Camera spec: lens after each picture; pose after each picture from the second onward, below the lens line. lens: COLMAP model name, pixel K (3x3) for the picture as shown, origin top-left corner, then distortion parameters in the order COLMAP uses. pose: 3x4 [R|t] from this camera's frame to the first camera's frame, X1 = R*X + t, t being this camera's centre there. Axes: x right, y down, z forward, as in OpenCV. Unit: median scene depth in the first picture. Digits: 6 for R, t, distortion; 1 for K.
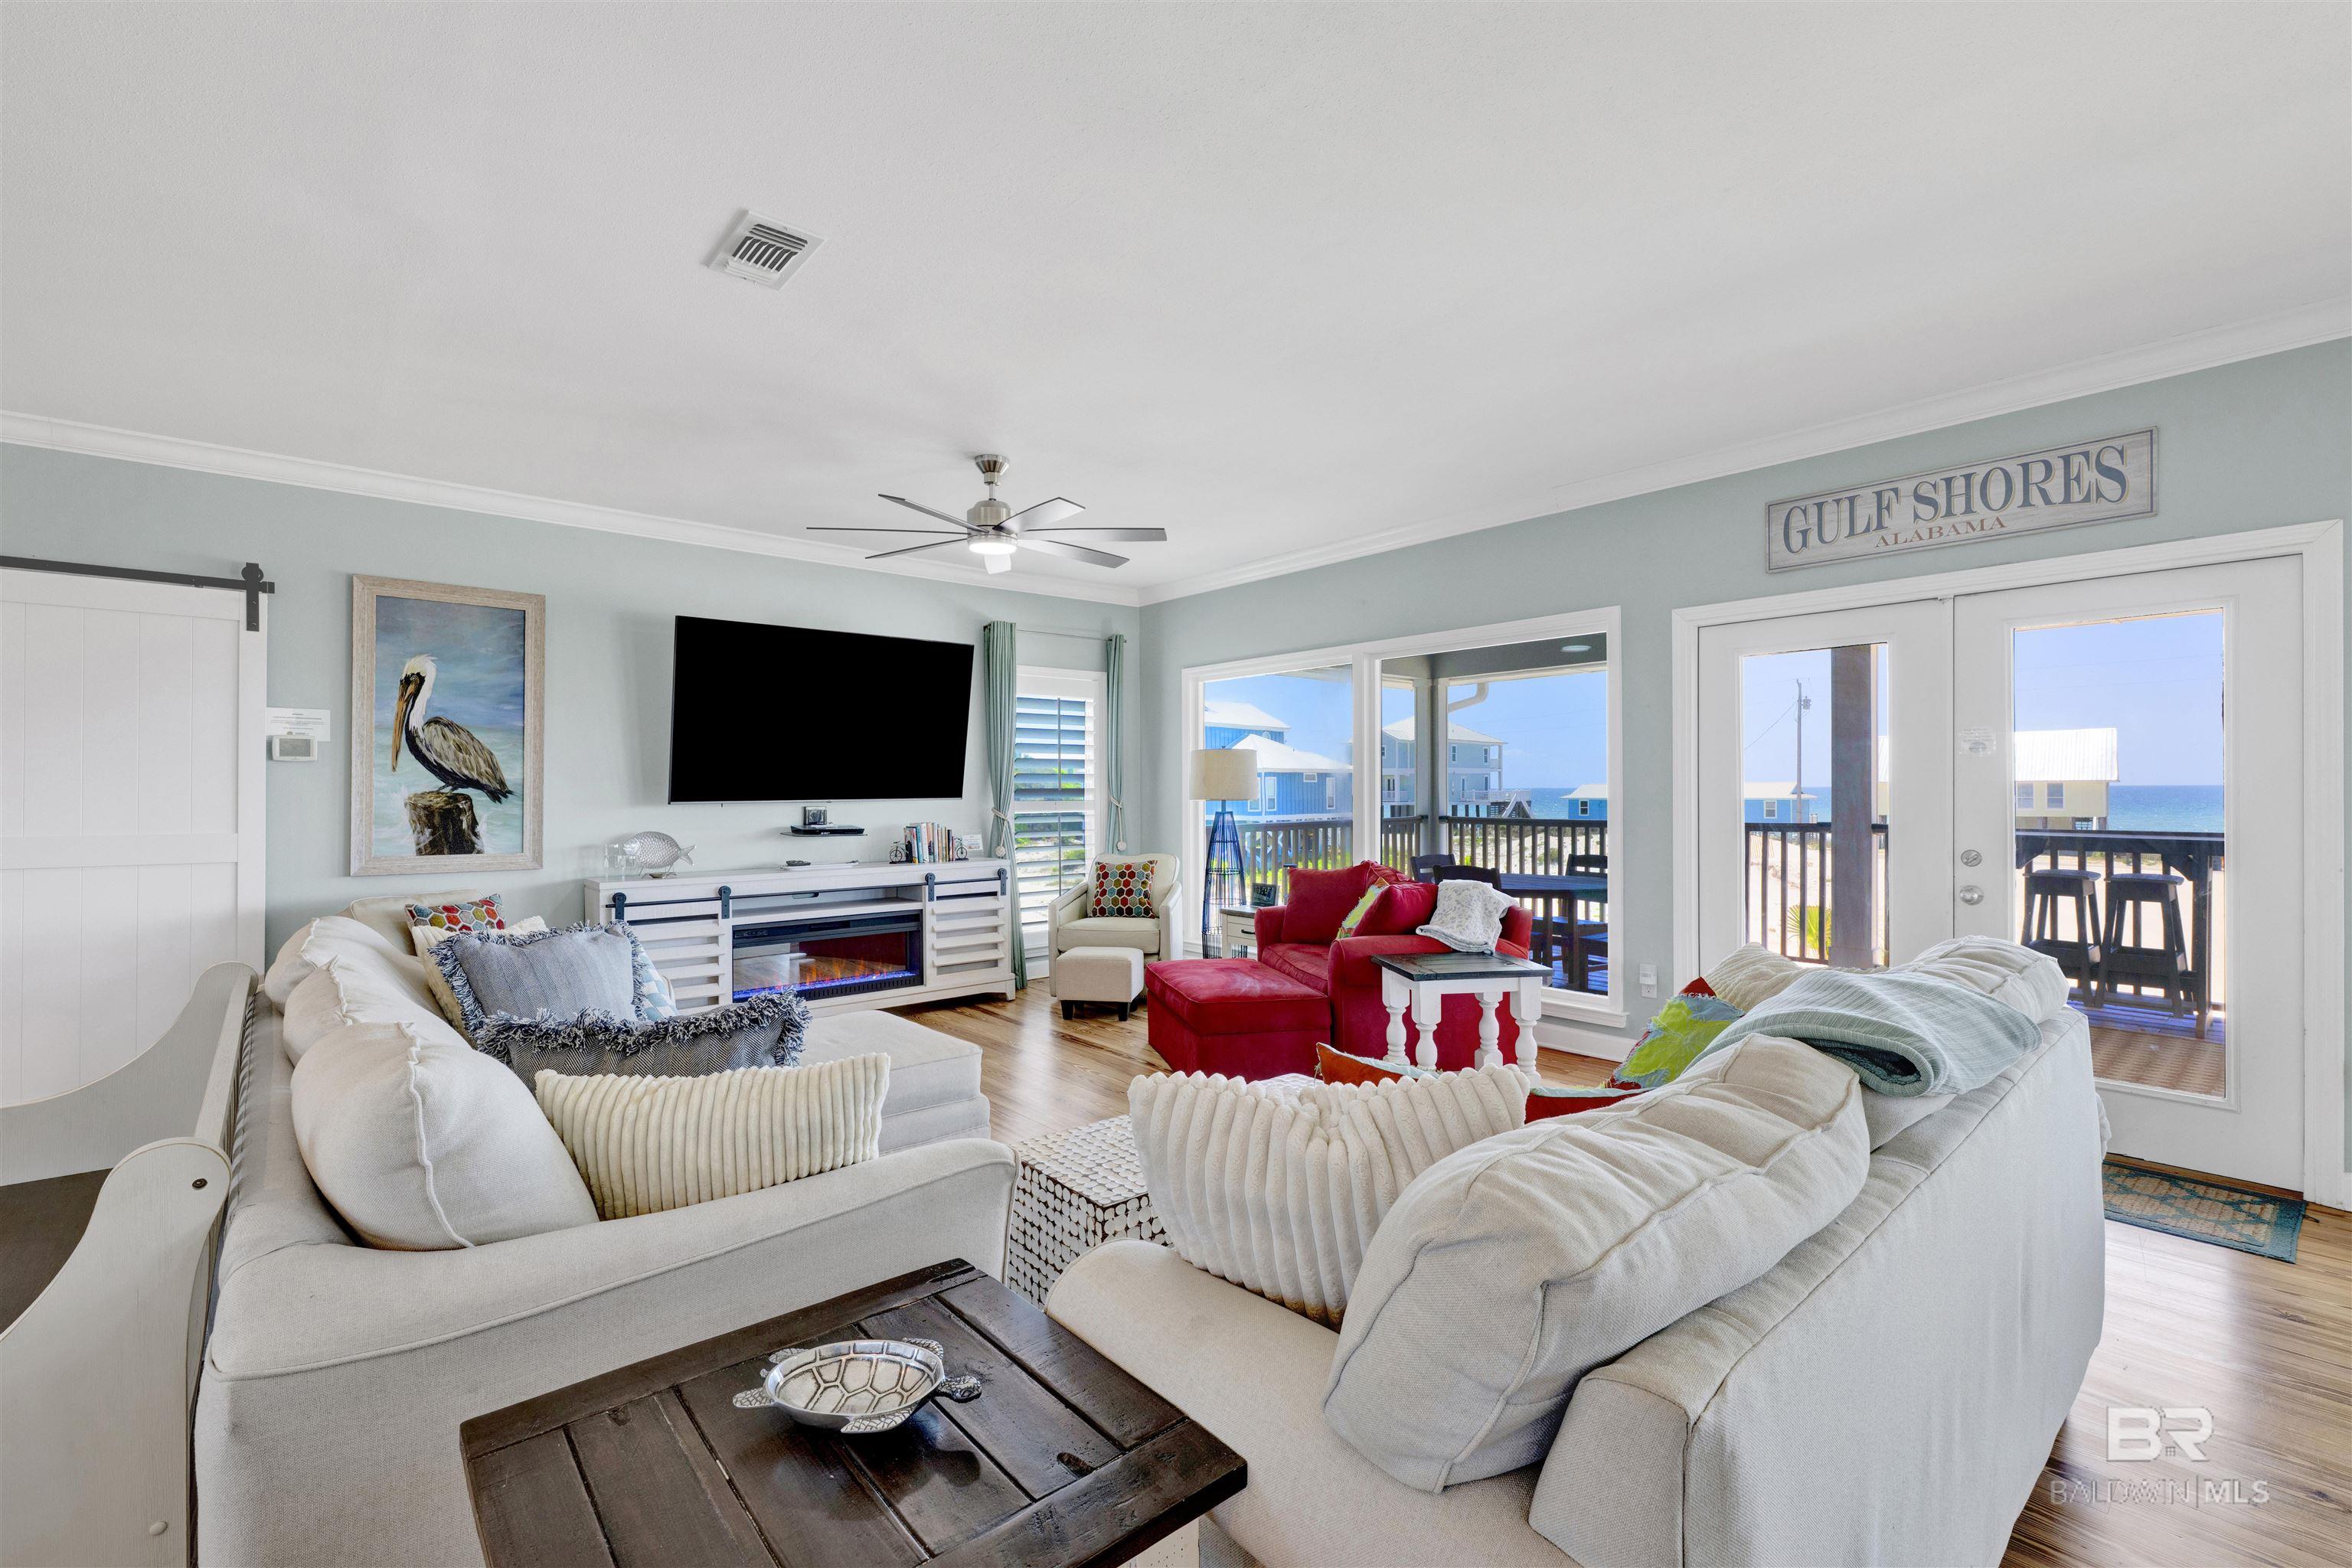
lens RADIAL K [[1006.3, 0, 1167.2], [0, 1006.3, 790.1], [0, 0, 1]] dist [-0.000937, -0.000030]
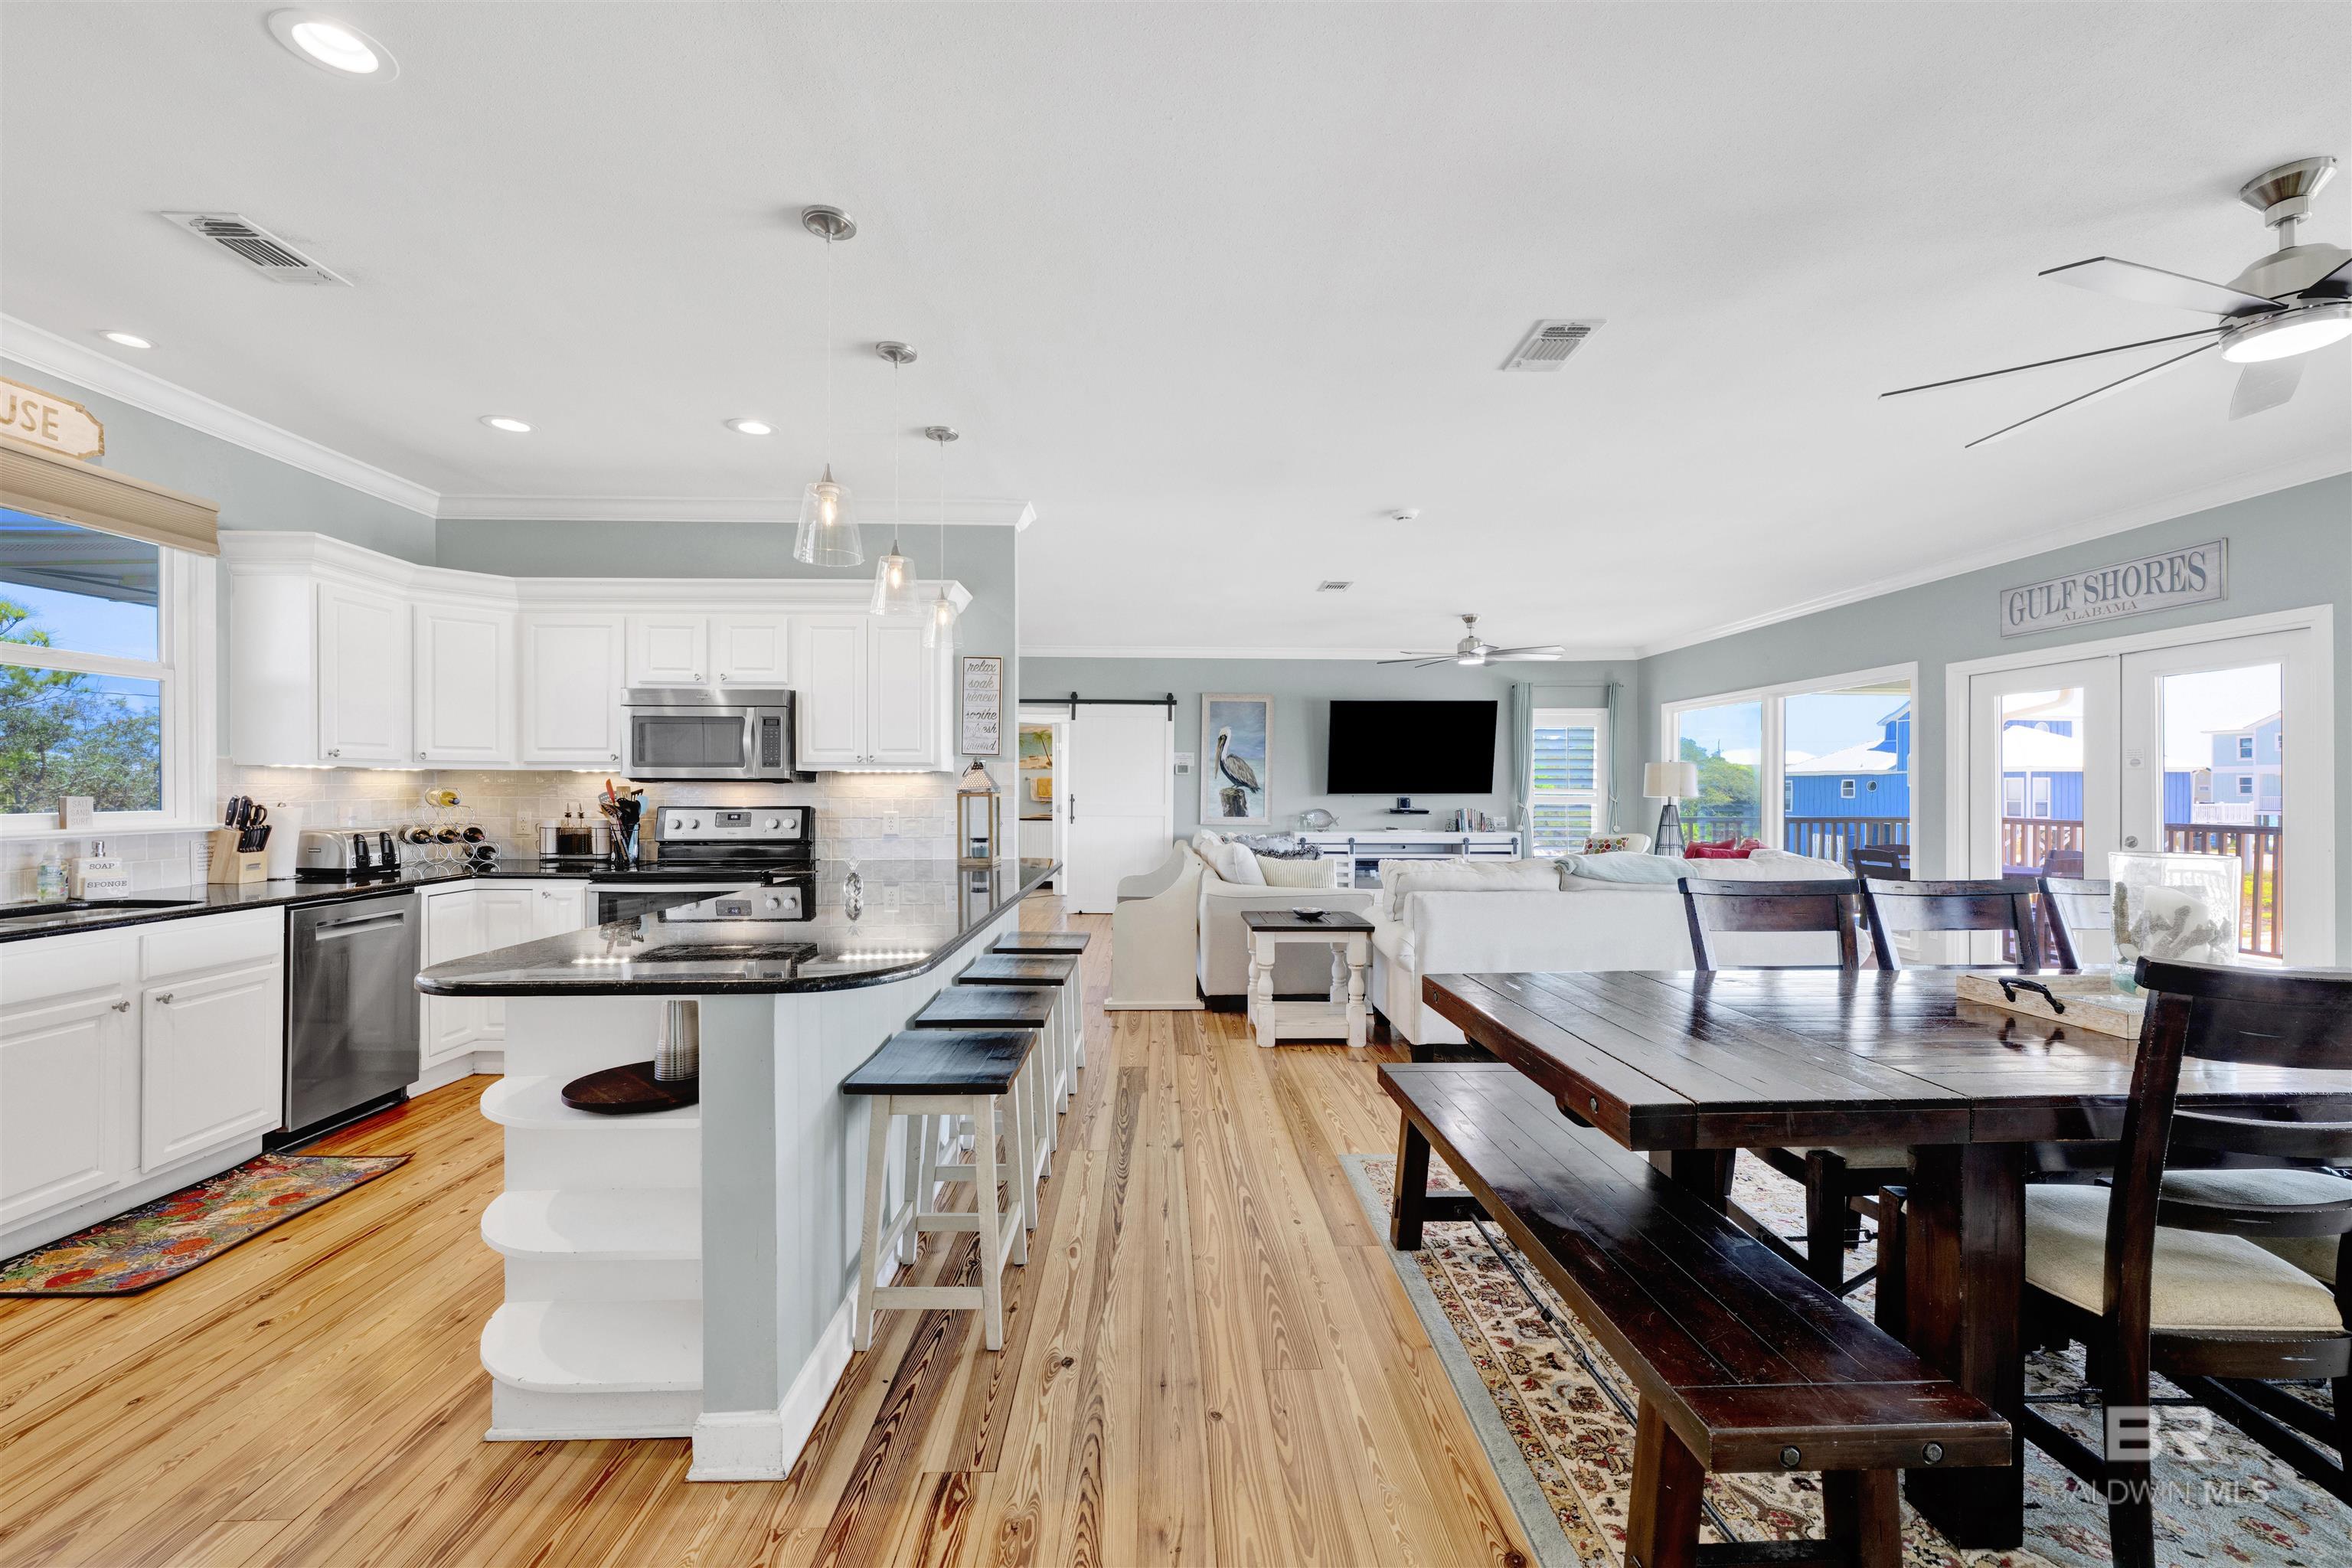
lens RADIAL K [[946.5, 0, 1176.0], [0, 946.5, 784.0], [0, 0, 1]] dist [0.000014, -0.000074]
pose [[0.778442, 0.003402, -0.627707, 0.494155], [-0.006711, 0.999973, -0.002904, -0.000509], [0.627681, 0.006473, 0.778444, -0.709631]]
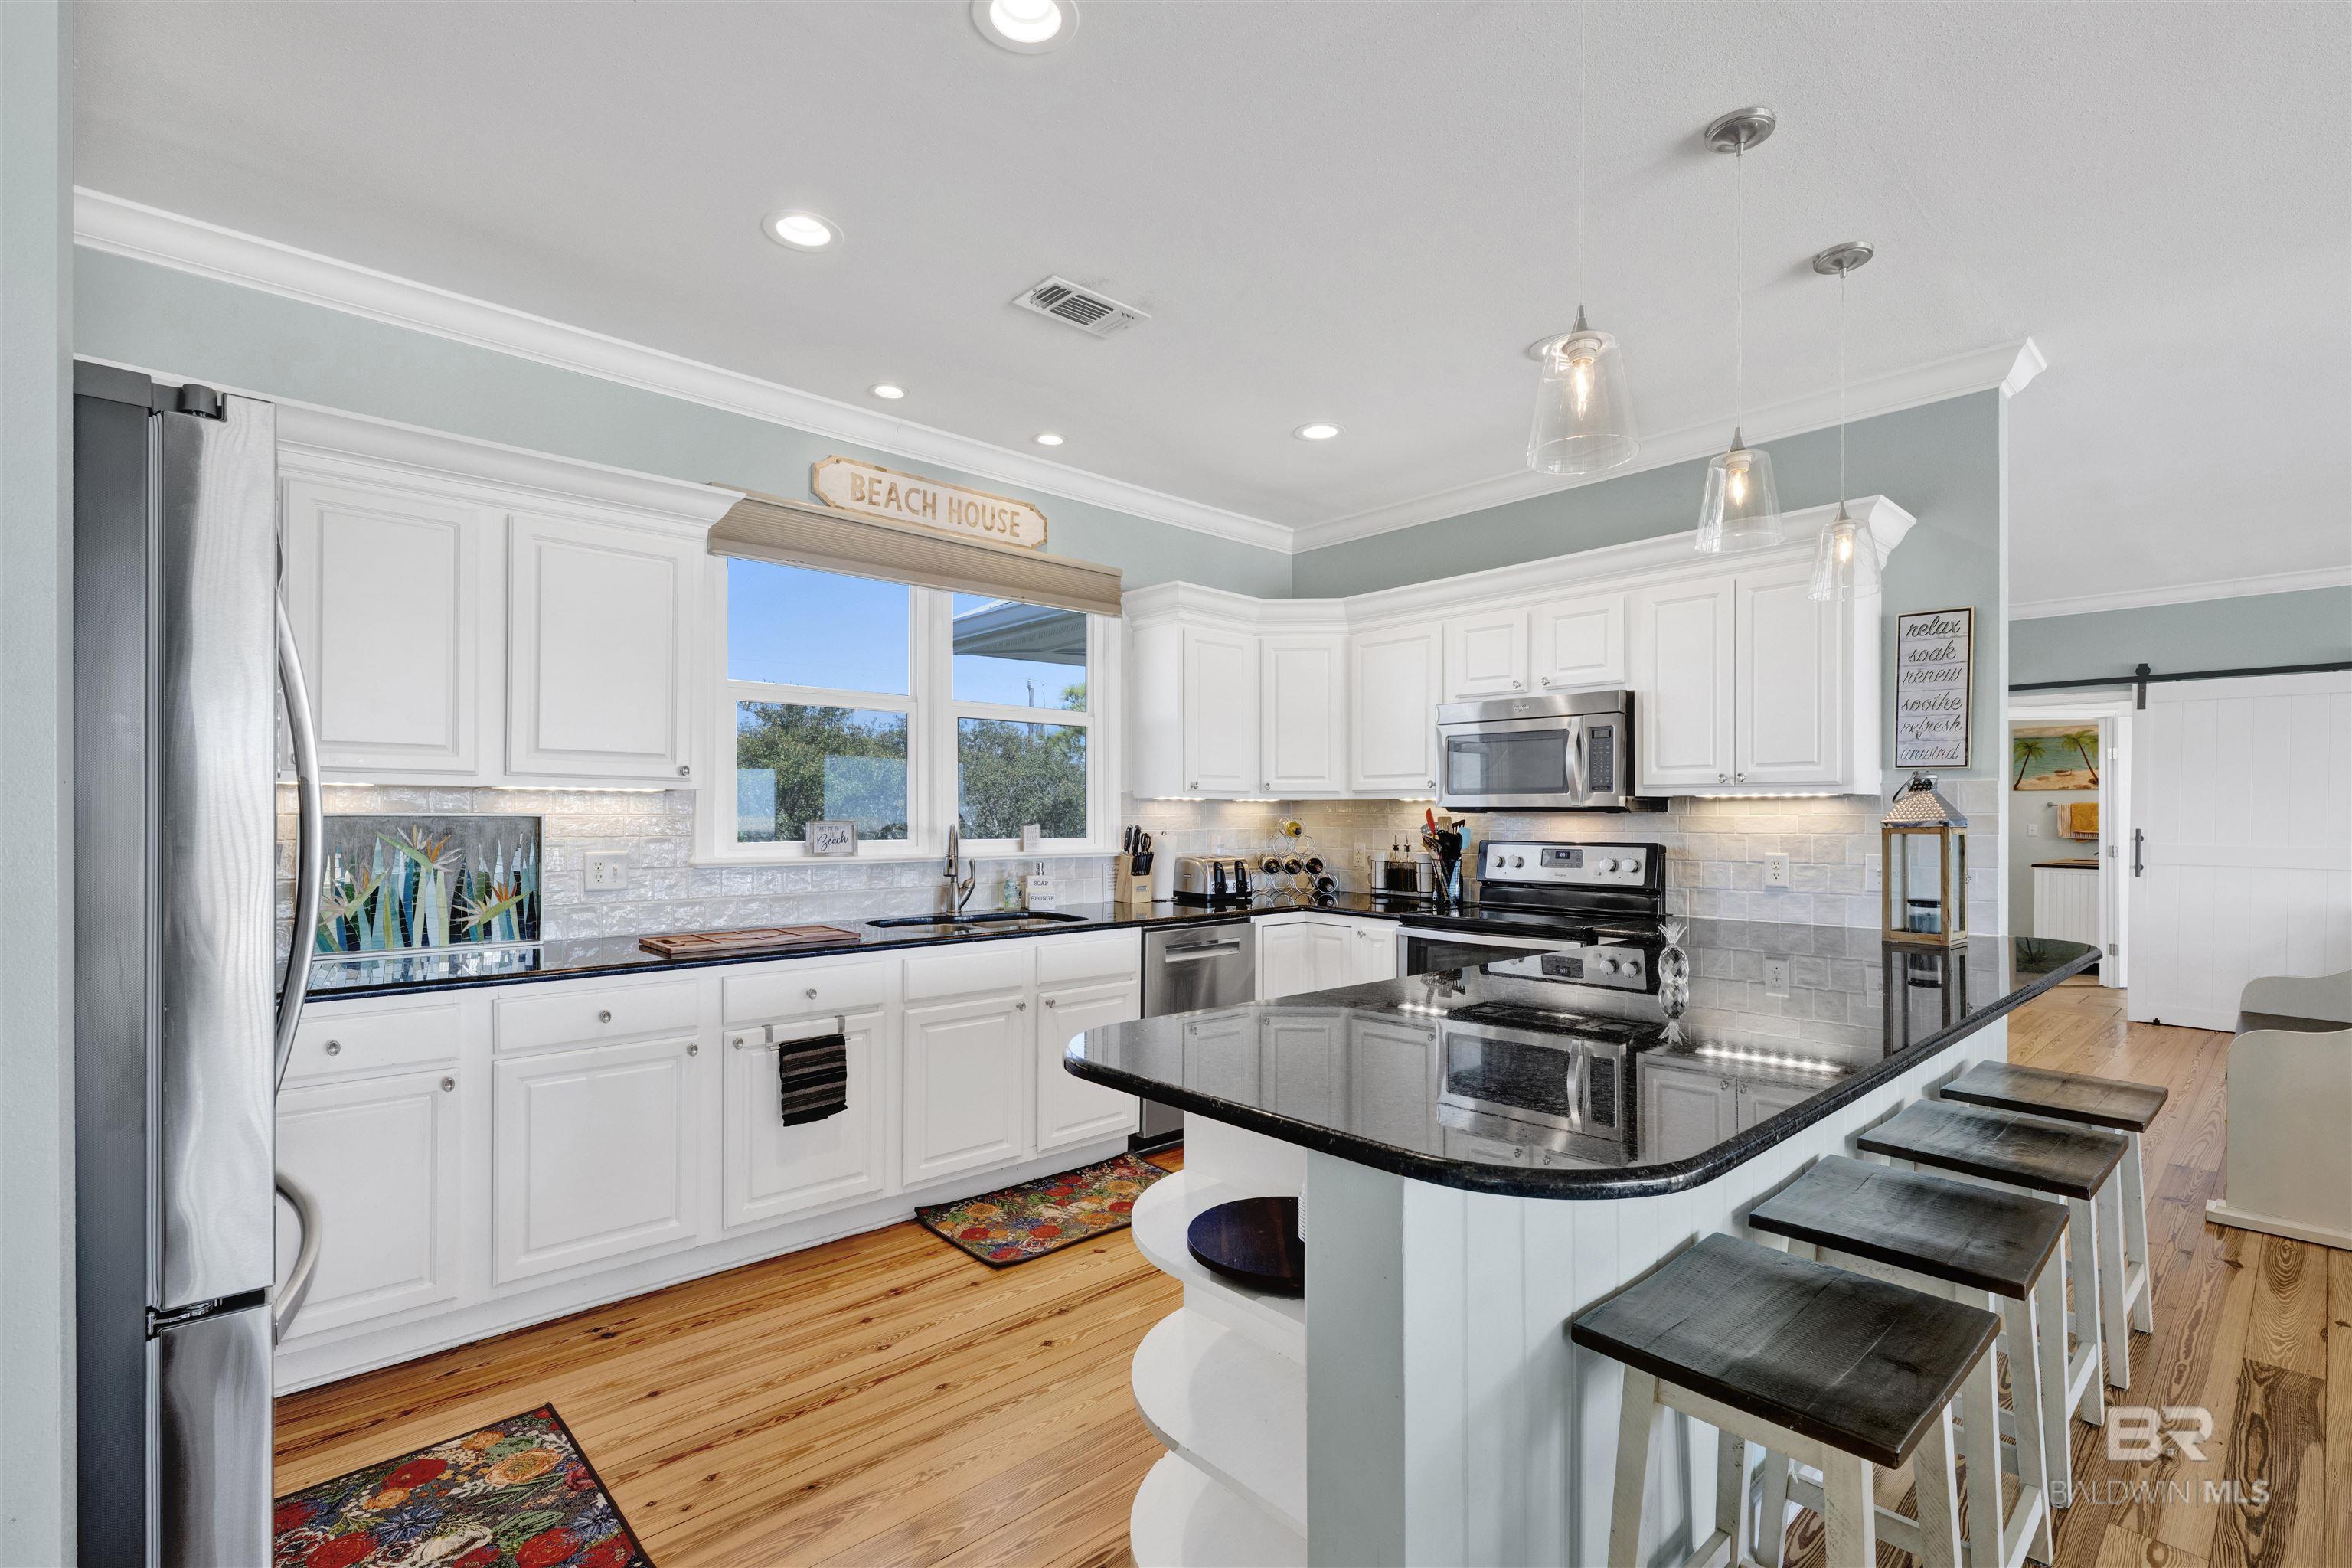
lens RADIAL K [[1048.9, 0, 1178.3], [0, 1048.9, 816.8], [0, 0, 1]] dist [-0.000029, 0.000724]
pose [[0.036814, 0.005531, -0.999307, 0.251224], [-0.004666, 0.999975, 0.005362, -0.001868], [0.999311, 0.004466, 0.036839, -0.434781]]
